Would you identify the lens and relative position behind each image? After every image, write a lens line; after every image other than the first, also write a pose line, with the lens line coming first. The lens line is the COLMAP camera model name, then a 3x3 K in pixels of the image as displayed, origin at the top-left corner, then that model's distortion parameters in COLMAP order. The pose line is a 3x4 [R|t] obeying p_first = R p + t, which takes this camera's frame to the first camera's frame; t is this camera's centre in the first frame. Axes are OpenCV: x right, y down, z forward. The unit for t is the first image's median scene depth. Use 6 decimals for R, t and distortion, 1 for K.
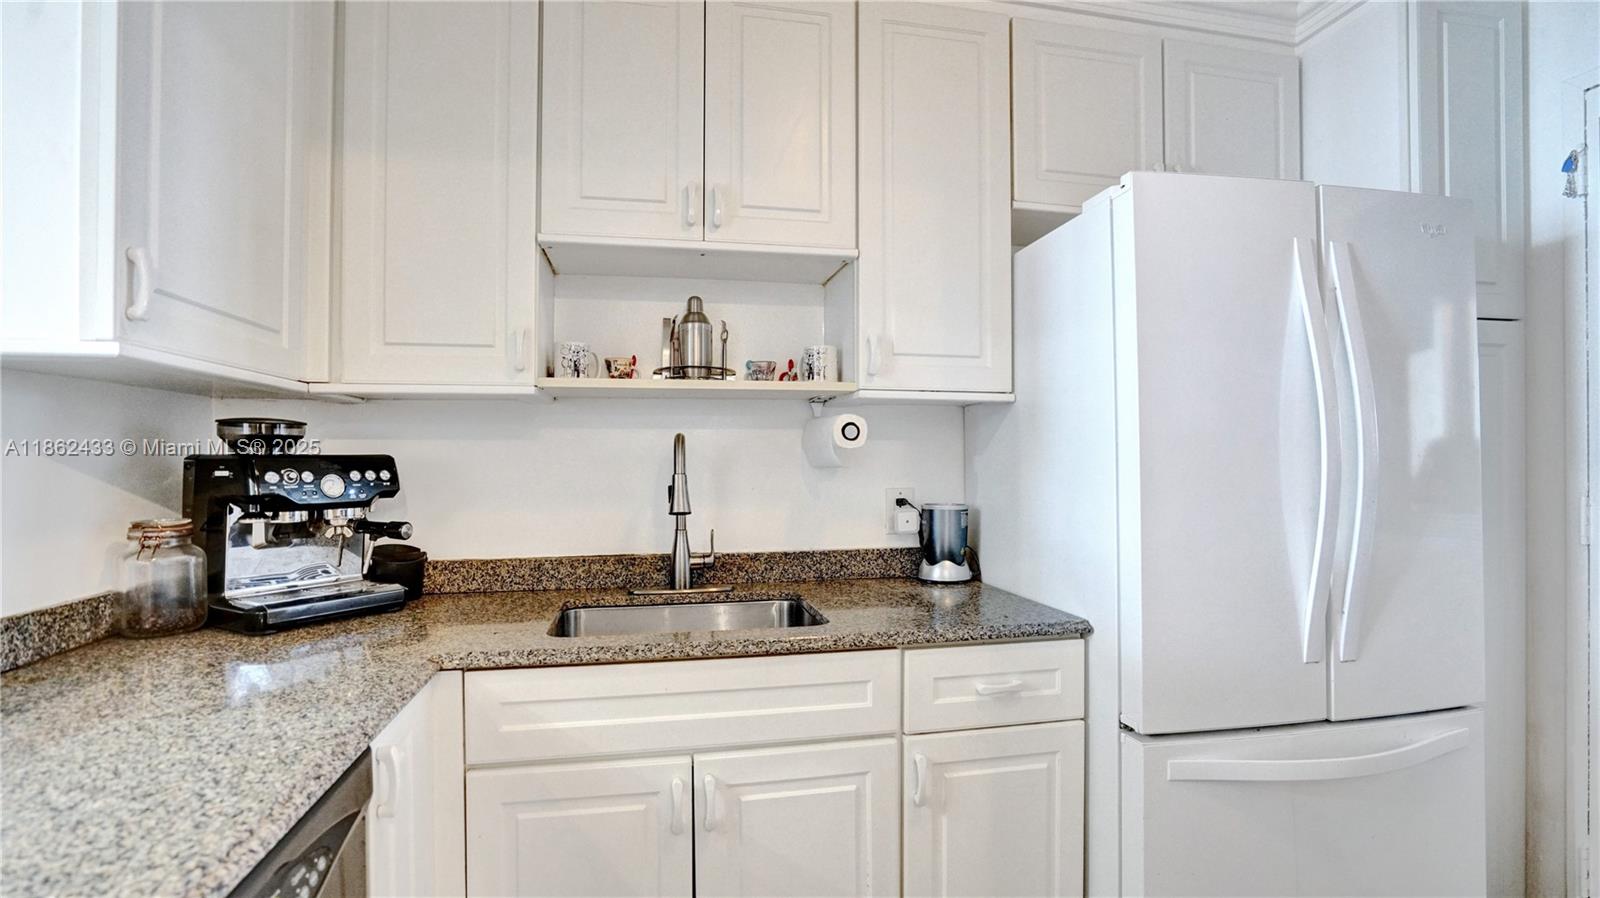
lens RADIAL K [[754.5, 0, 804.0], [0, 754.5, 457.3], [0, 0, 1]] dist [-0.034223, 0.005296]
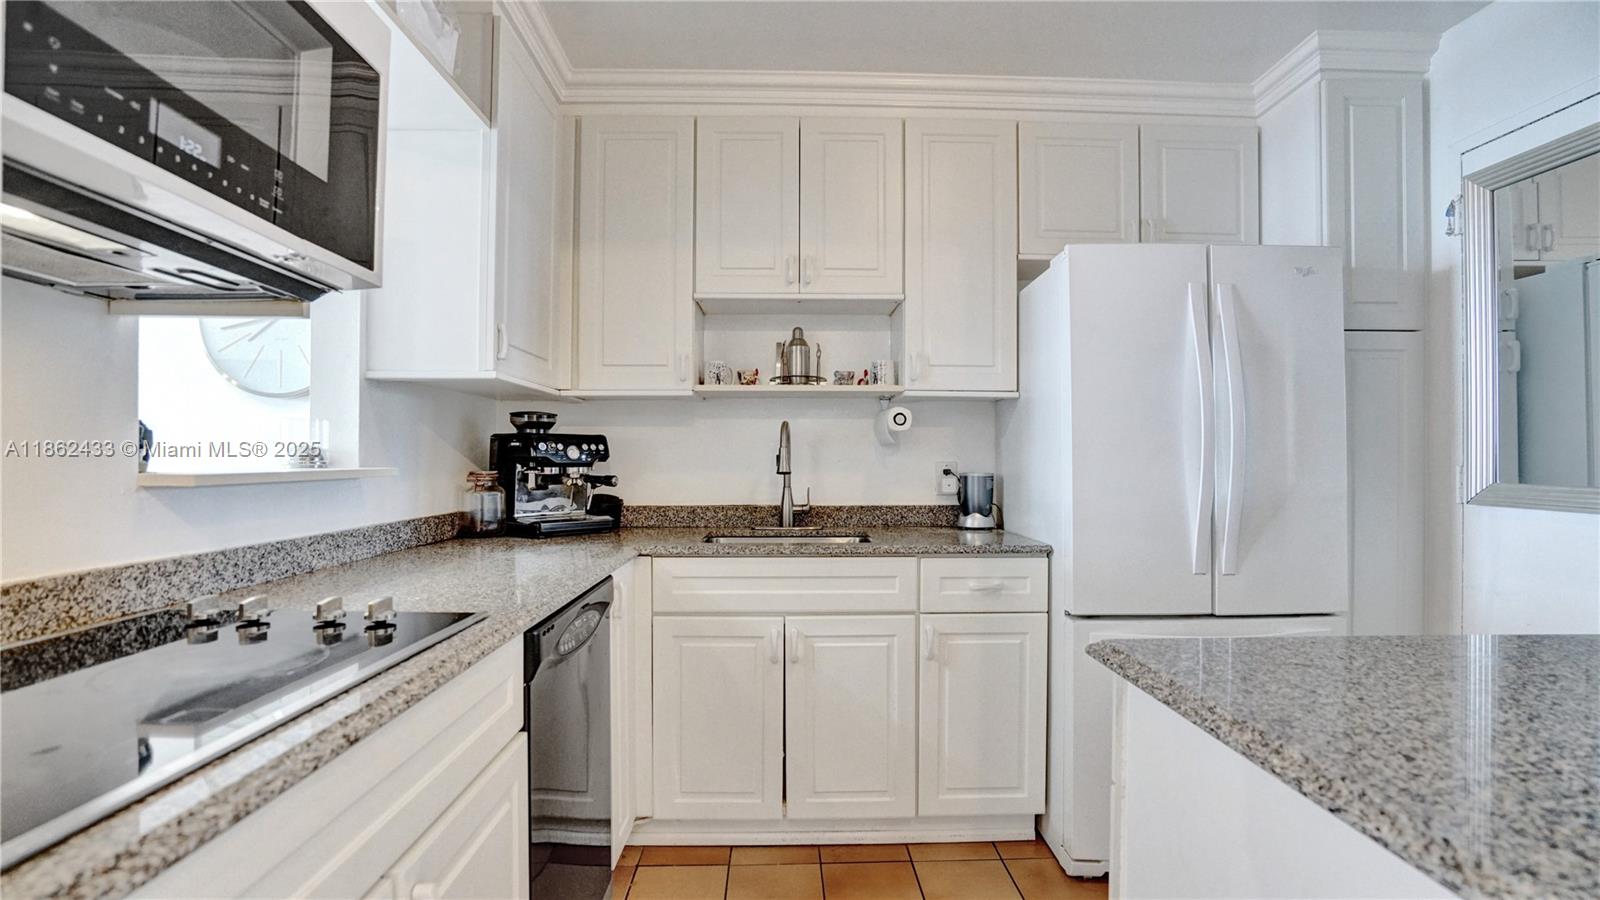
lens RADIAL K [[754.5, 0, 813.1], [0, 754.5, 456.3], [0, 0, 1]] dist [-0.034223, 0.005296]
pose [[0.984335, 0.003301, -0.176278, 0.156395], [-0.003613, 0.999992, -0.001450, 0.040770], [0.176272, 0.002064, 0.984339, -0.468434]]
